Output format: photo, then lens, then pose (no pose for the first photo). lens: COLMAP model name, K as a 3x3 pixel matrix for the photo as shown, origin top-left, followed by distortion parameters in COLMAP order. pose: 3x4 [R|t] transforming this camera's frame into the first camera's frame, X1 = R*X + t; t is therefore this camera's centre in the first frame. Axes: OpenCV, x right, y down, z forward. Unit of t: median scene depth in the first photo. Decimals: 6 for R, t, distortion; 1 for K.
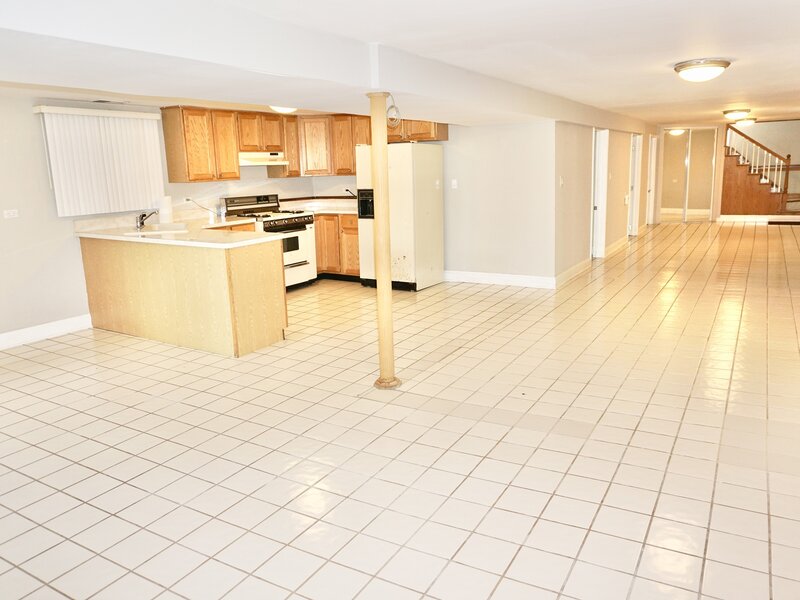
lens RADIAL K [[614.4, 0, 382.5], [0, 614.4, 297.3], [0, 0, 1]] dist [-0.053014, 0.055985]
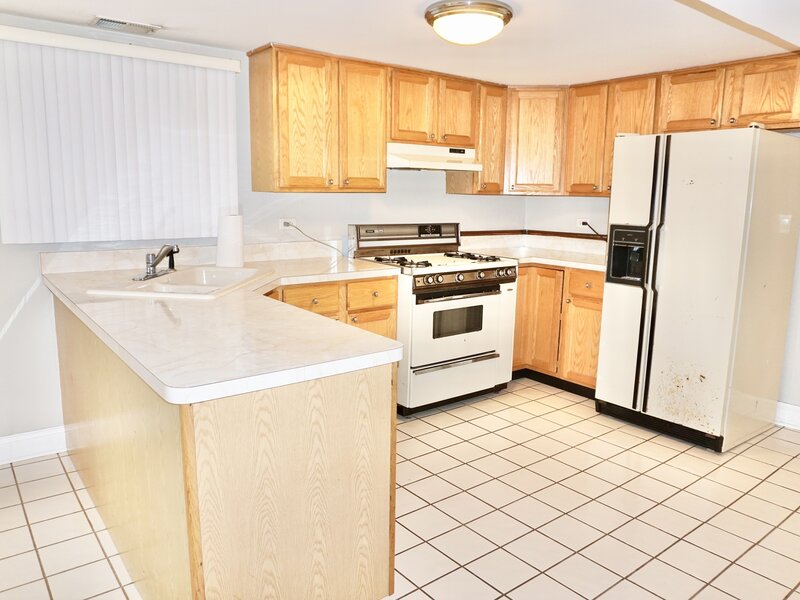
lens RADIAL K [[598.1, 0, 400.0], [0, 598.1, 300.0], [0, 0, 1]] dist [-0.046110, 0.031166]
pose [[0.942911, 0.101366, -0.317245, -0.040248], [-0.110780, 0.993776, -0.011727, -0.086270], [0.314081, 0.046202, 0.948271, 0.469420]]
